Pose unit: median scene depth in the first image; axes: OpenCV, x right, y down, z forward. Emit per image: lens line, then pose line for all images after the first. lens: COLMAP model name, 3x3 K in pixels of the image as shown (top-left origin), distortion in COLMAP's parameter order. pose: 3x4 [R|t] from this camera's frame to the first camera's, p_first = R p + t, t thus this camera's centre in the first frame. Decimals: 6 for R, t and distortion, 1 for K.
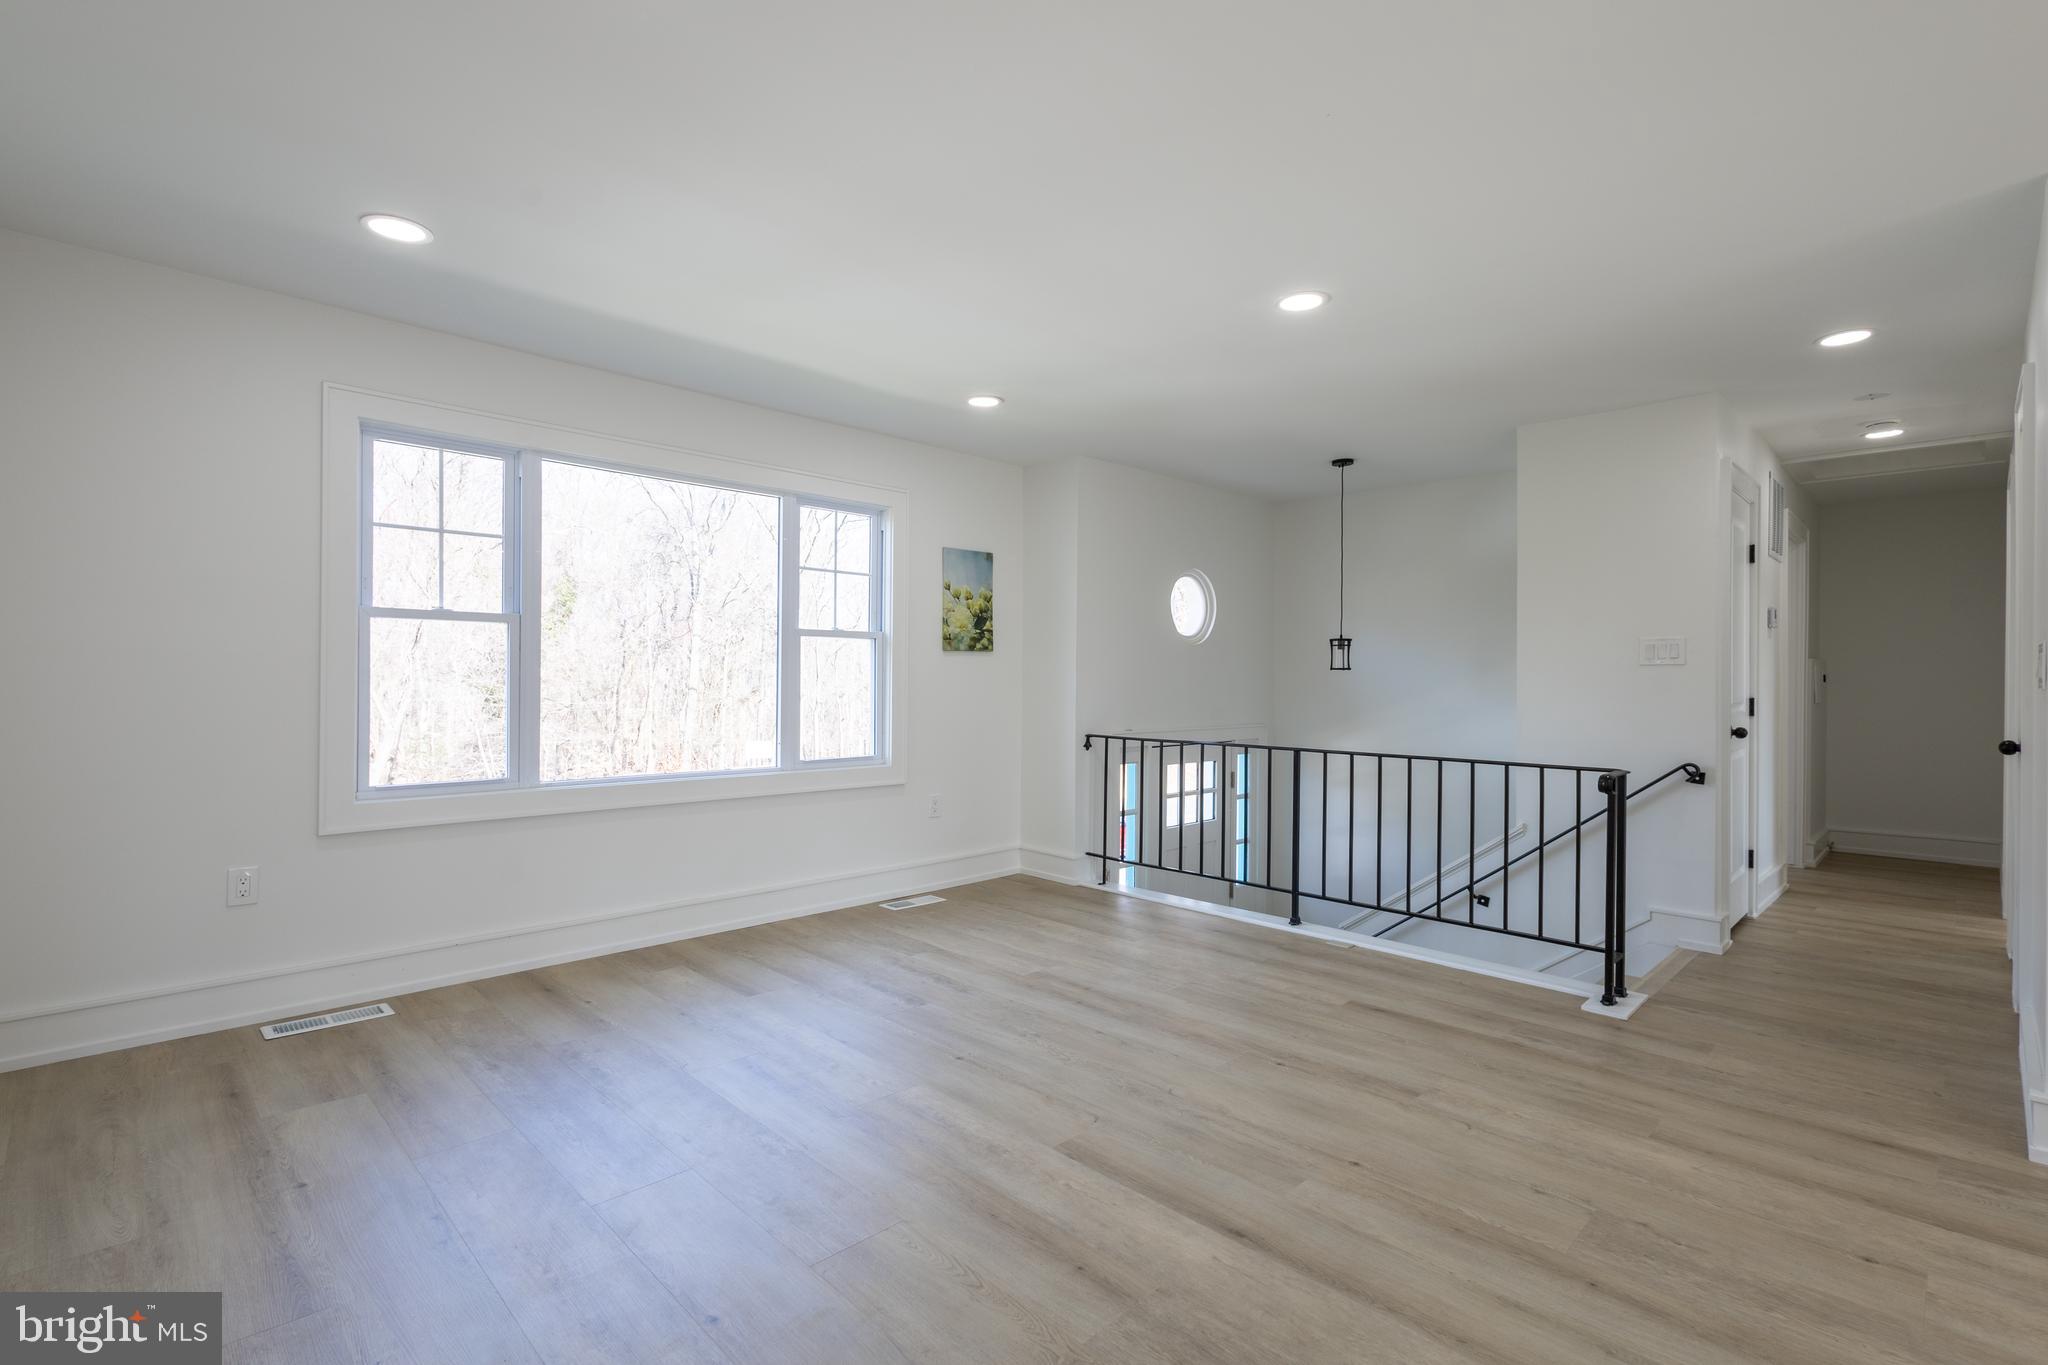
lens RADIAL K [[935.2, 0, 1024.0], [0, 935.2, 682.5], [0, 0, 1]] dist [0.002343, -0.000408]
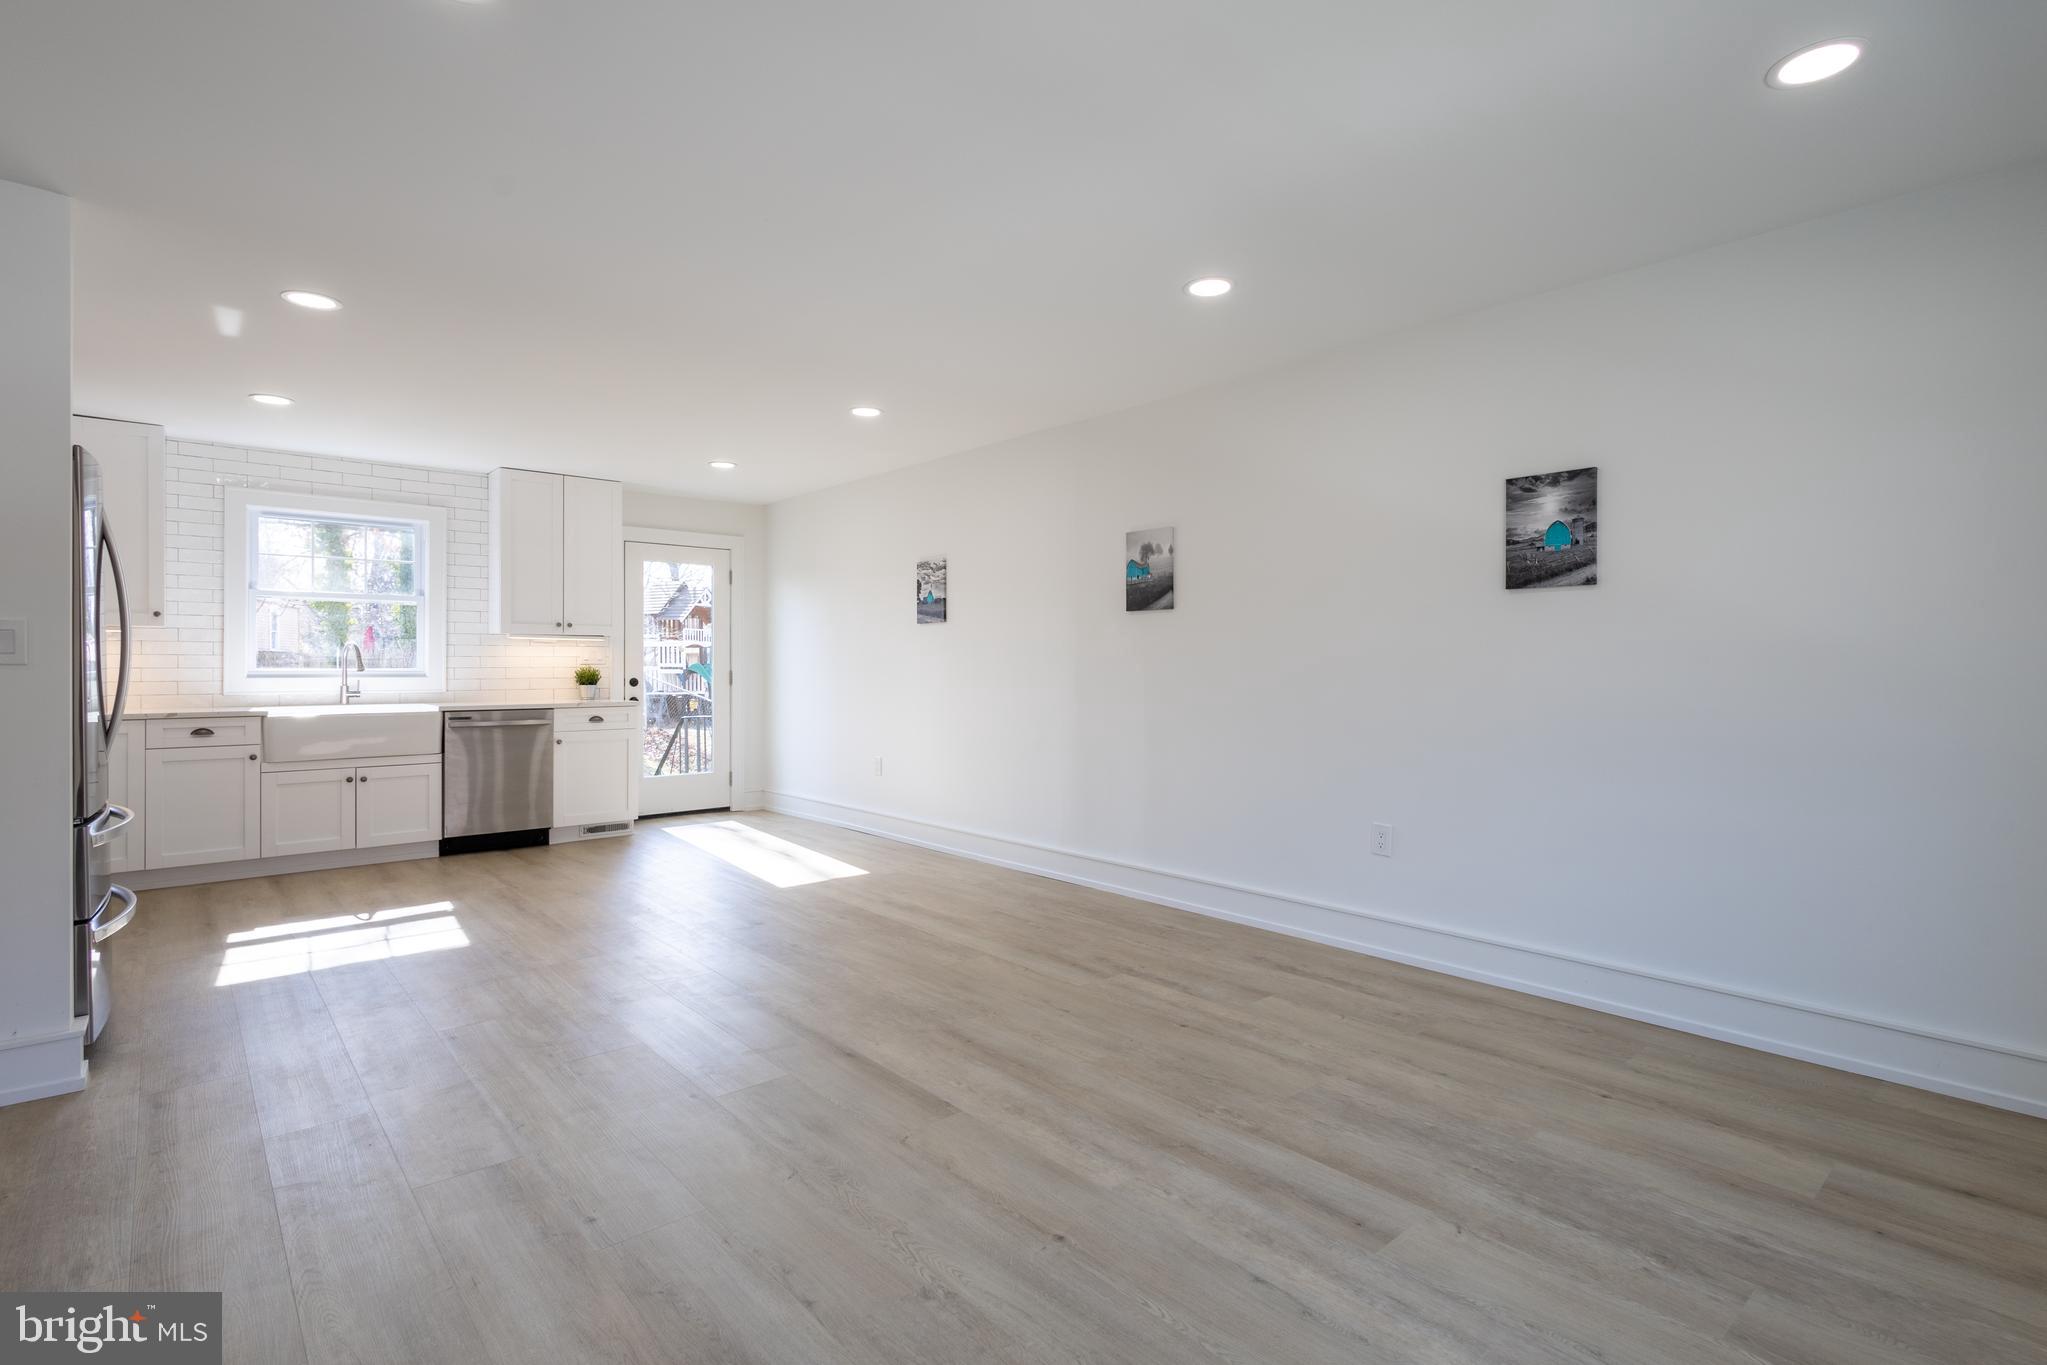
lens RADIAL K [[976.2, 0, 1024.1], [0, 976.2, 666.5], [0, 0, 1]] dist [0.011600, -0.000007]
pose [[-0.997984, -0.008093, 0.062940, -0.053987], [-0.007774, 0.999956, 0.005306, -0.002793], [-0.062980, 0.004806, -0.998003, 1.086183]]
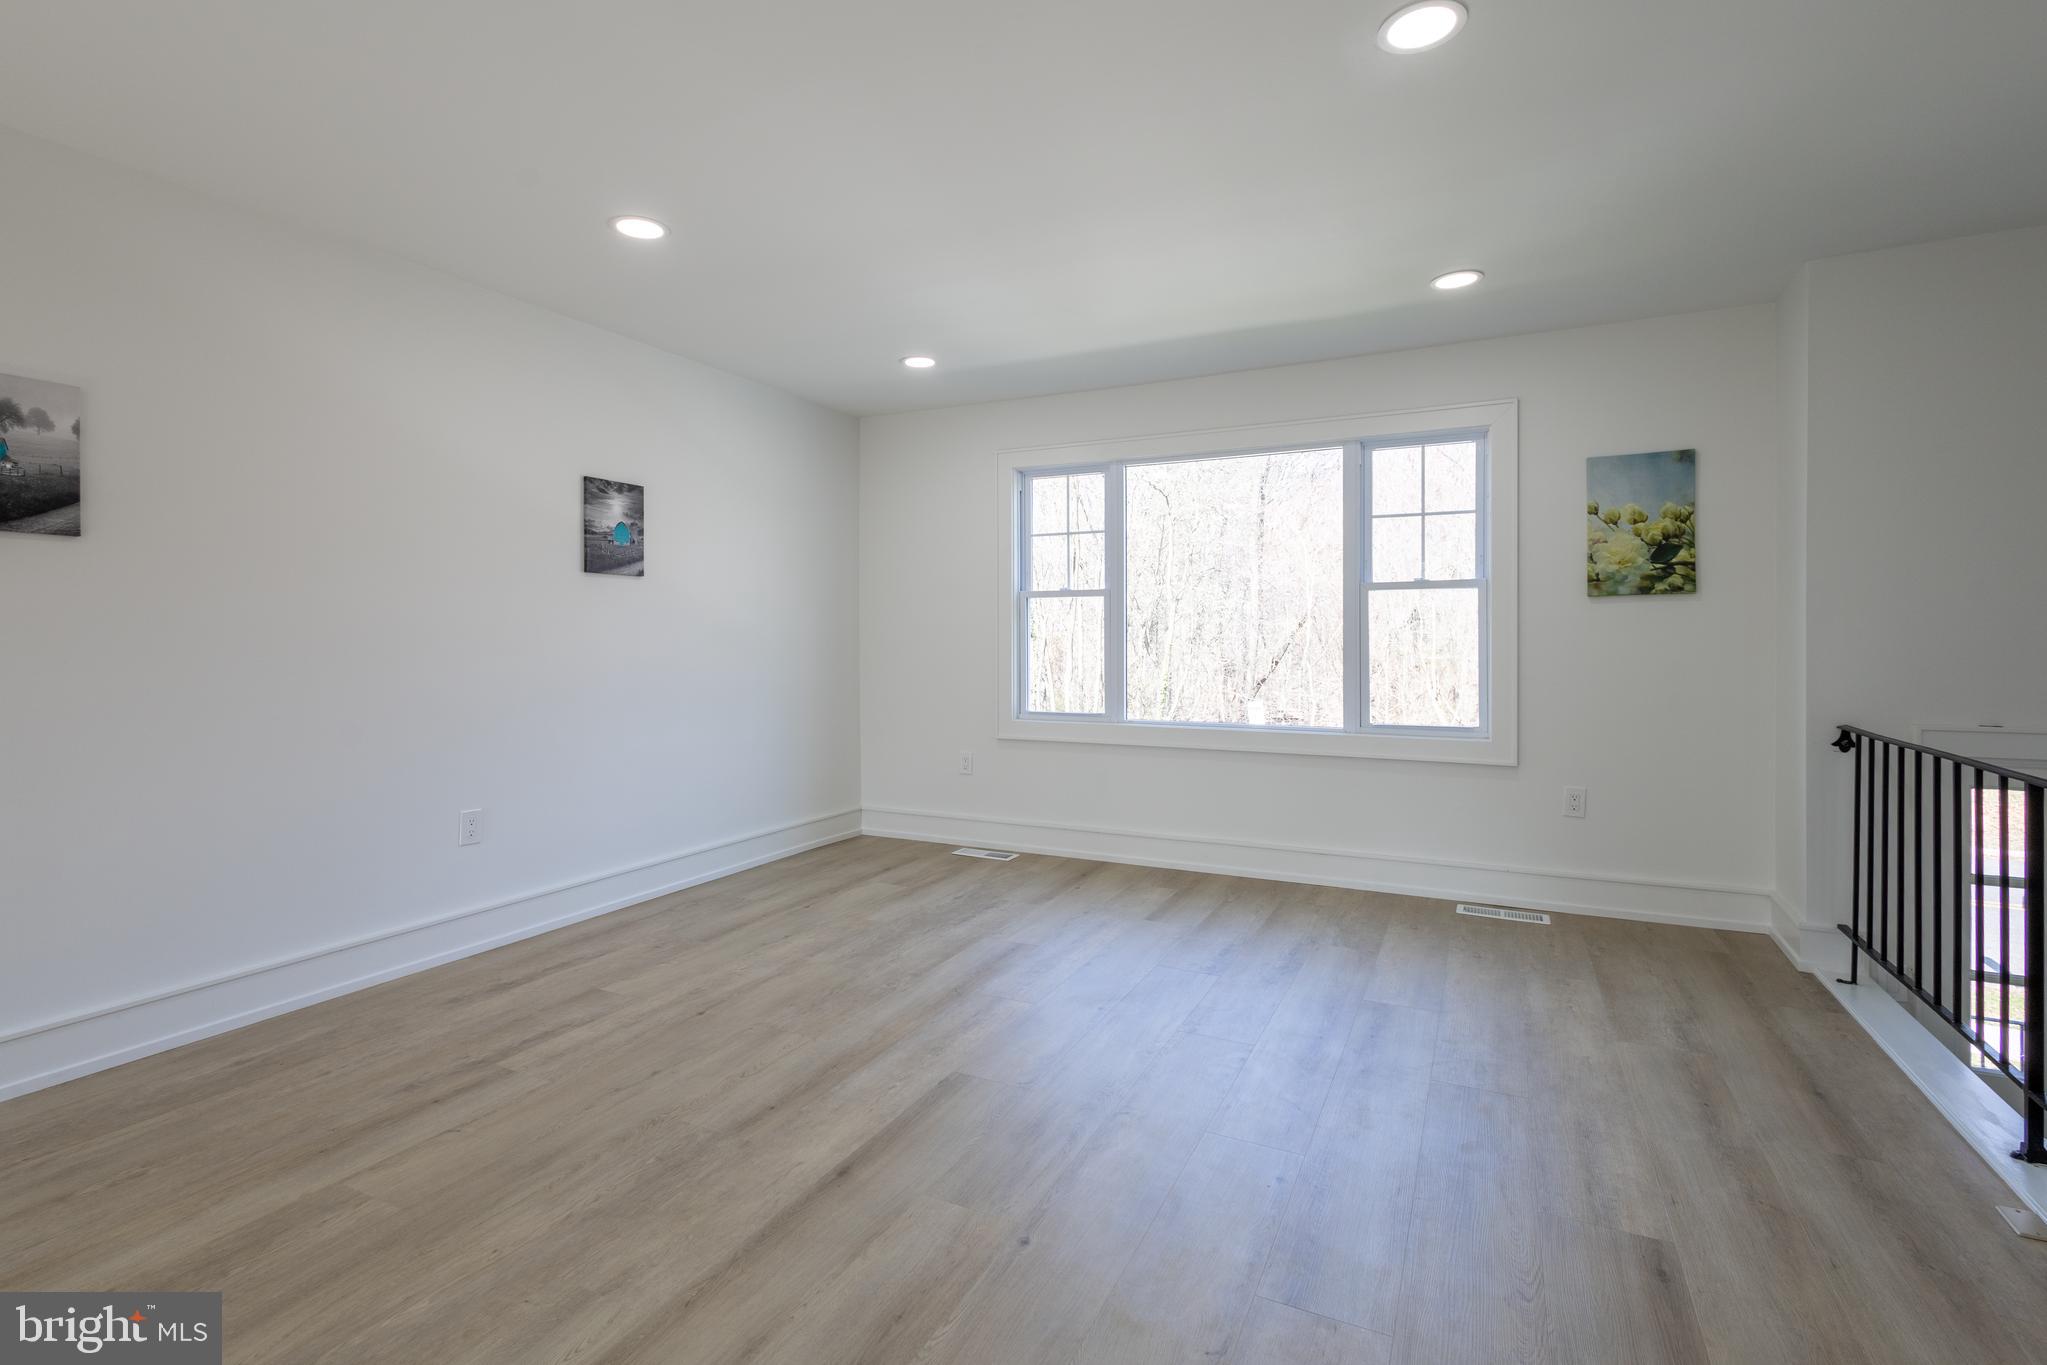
lens RADIAL K [[957.6, 0, 1019.2], [0, 957.6, 642.6], [0, 0, 1]] dist [0.005641, 0.000390]
pose [[0.323309, -0.004886, -0.946281, 0.570645], [0.001868, 0.999988, -0.004525, 0.006125], [0.946292, -0.000304, 0.323314, 0.373456]]
